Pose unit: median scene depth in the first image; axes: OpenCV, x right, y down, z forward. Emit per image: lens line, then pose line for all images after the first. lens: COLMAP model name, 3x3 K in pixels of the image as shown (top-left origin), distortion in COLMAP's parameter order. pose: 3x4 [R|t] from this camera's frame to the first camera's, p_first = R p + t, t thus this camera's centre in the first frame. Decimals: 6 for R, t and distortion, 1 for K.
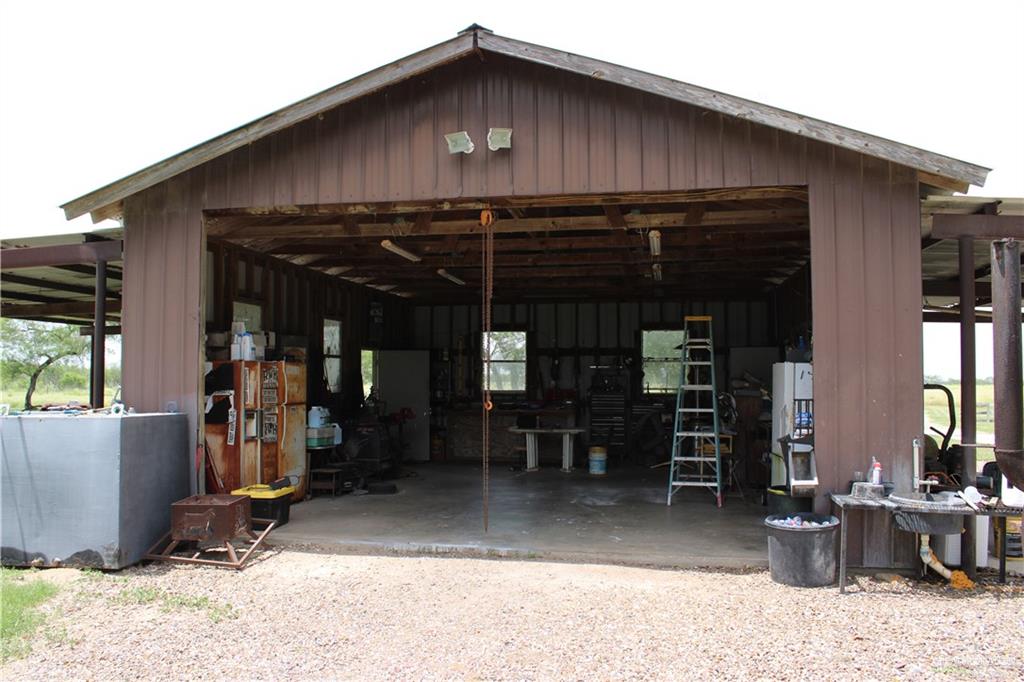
lens RADIAL K [[825.7, 0, 512.1], [0, 825.7, 358.8], [0, 0, 1]] dist [-0.155976, 0.167918]
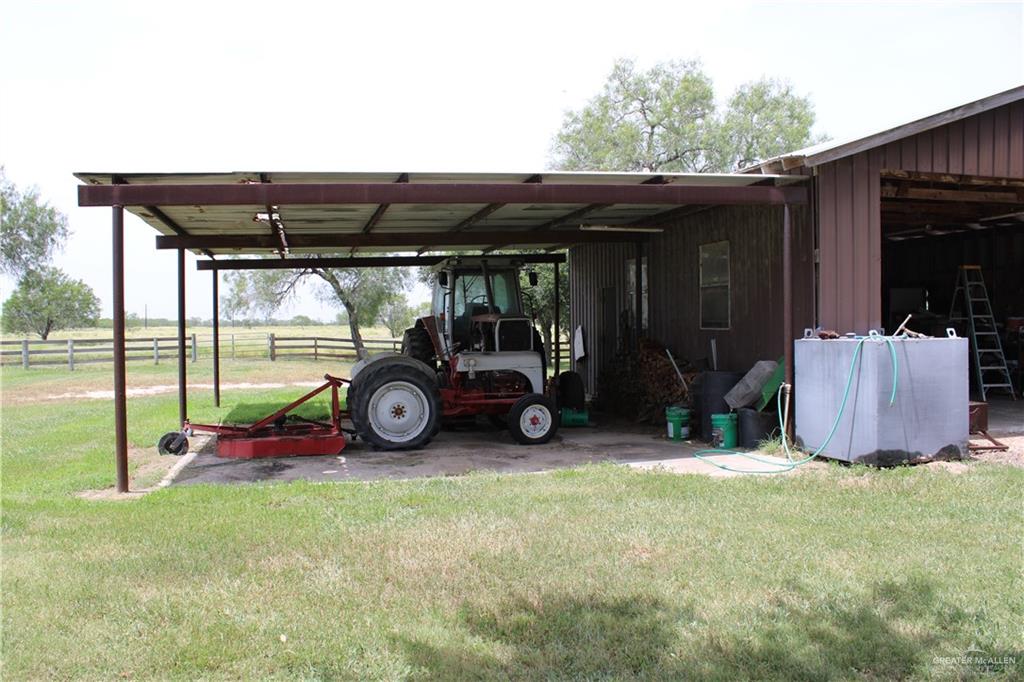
lens RADIAL K [[827.2, 0, 512.0], [0, 827.2, 341.0], [0, 0, 1]] dist [-0.187581, 0.158281]
pose [[0.912750, -0.021454, 0.407955, -1.414064], [0.002789, 0.998924, 0.046292, 0.015633], [-0.408510, -0.041115, 0.911827, 0.136065]]
